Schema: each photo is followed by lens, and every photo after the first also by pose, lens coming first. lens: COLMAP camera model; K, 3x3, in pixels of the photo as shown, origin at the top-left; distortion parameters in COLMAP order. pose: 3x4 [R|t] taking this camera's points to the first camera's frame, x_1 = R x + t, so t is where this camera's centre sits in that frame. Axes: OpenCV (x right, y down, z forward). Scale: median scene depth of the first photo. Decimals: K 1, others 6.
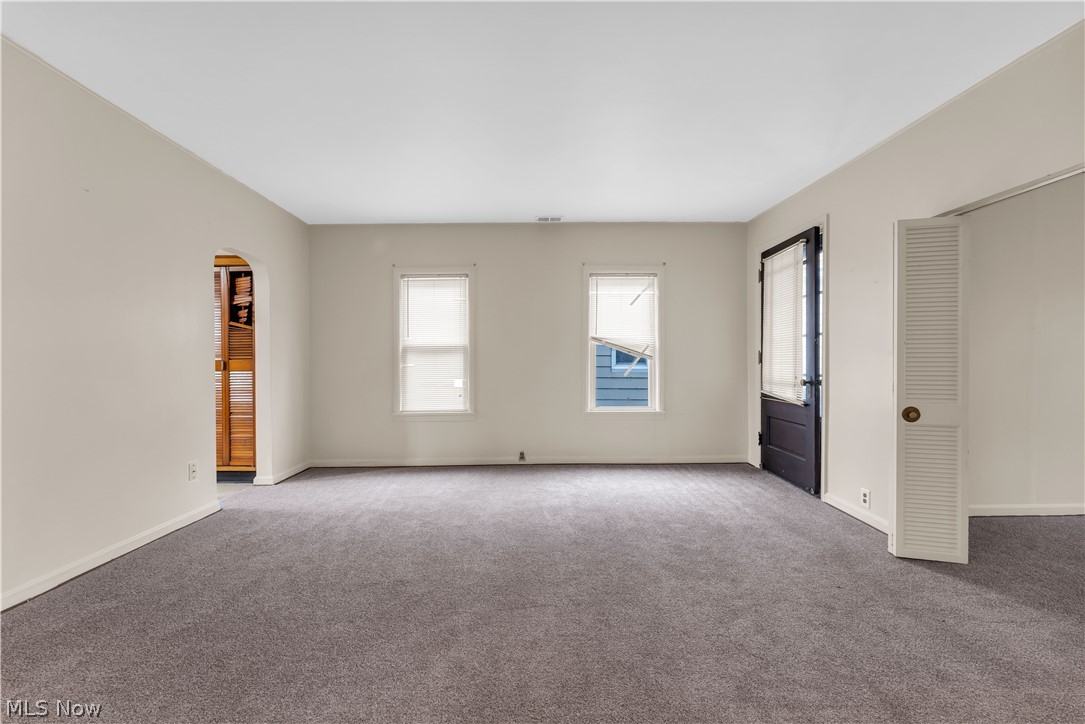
lens RADIAL K [[434.8, 0, 536.8], [0, 434.8, 365.8], [0, 0, 1]] dist [0.000875, 0.000062]
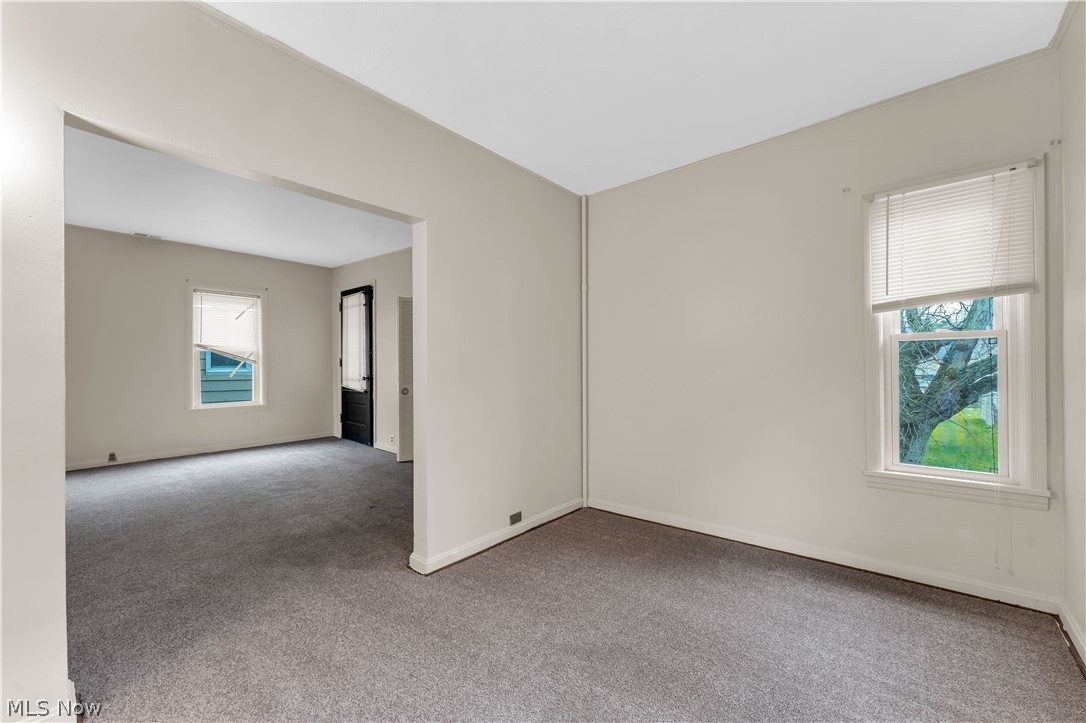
lens RADIAL K [[432.5, 0, 536.9], [0, 432.5, 366.1], [0, 0, 1]] dist [0.000397, 0.000076]
pose [[0.654911, -0.003288, 0.755699, -0.158471], [0.005968, 0.999982, -0.000822, -0.001958], [-0.755683, 0.005048, 0.654918, -0.462399]]
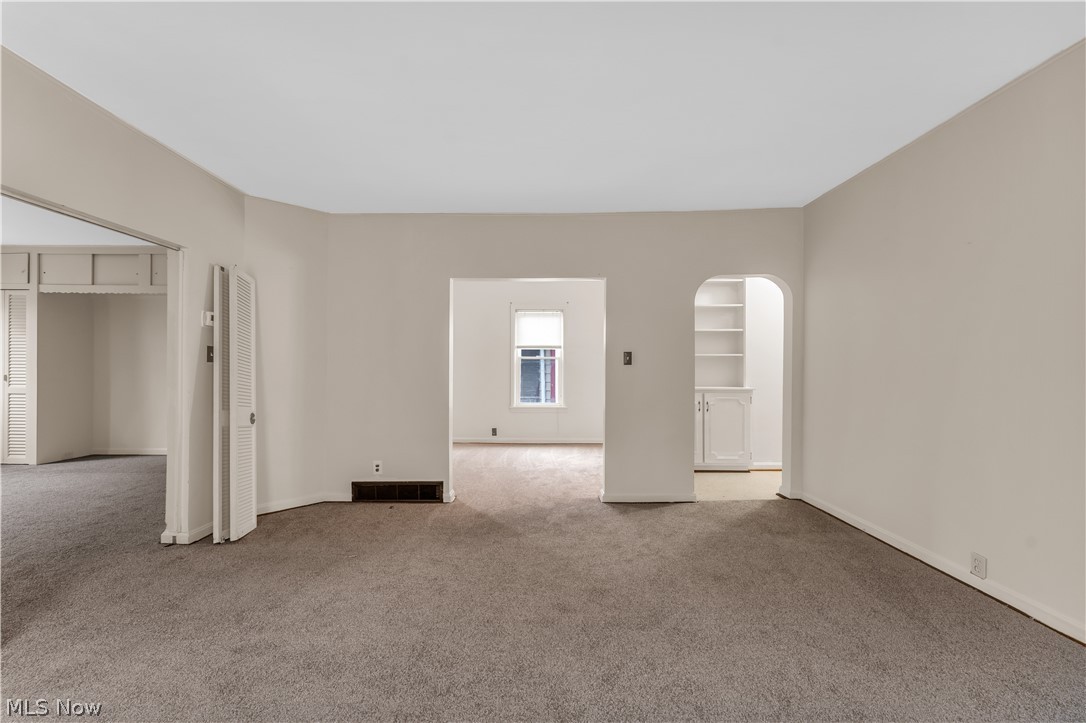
lens RADIAL K [[432.5, 0, 536.9], [0, 432.5, 366.1], [0, 0, 1]] dist [0.000397, 0.000076]
pose [[-0.999807, -0.005286, 0.018899, -0.022962], [-0.005197, 0.999975, 0.004771, -0.018562], [-0.018924, 0.004672, -0.999810, 0.928894]]
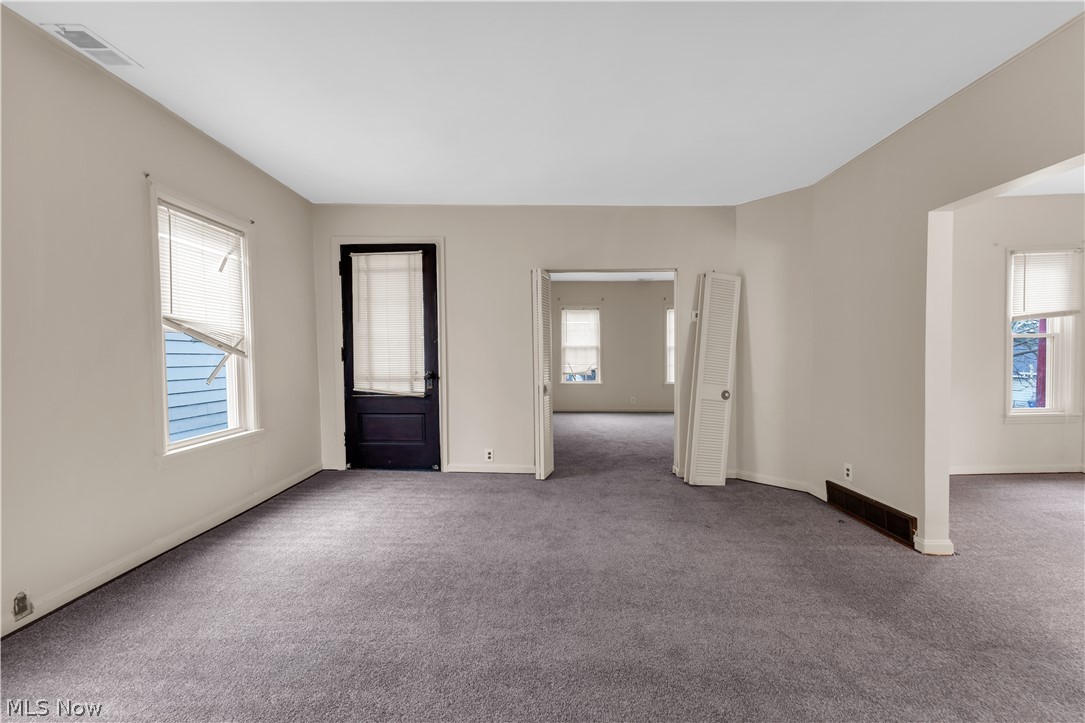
lens RADIAL K [[434.8, 0, 536.8], [0, 434.8, 365.3], [0, 0, 1]] dist [0.000875, 0.000062]
pose [[0.033939, -0.026123, 0.999082, -0.430242], [0.016099, 0.999543, 0.025589, -0.012564], [-0.999294, 0.015215, 0.034344, 0.548449]]
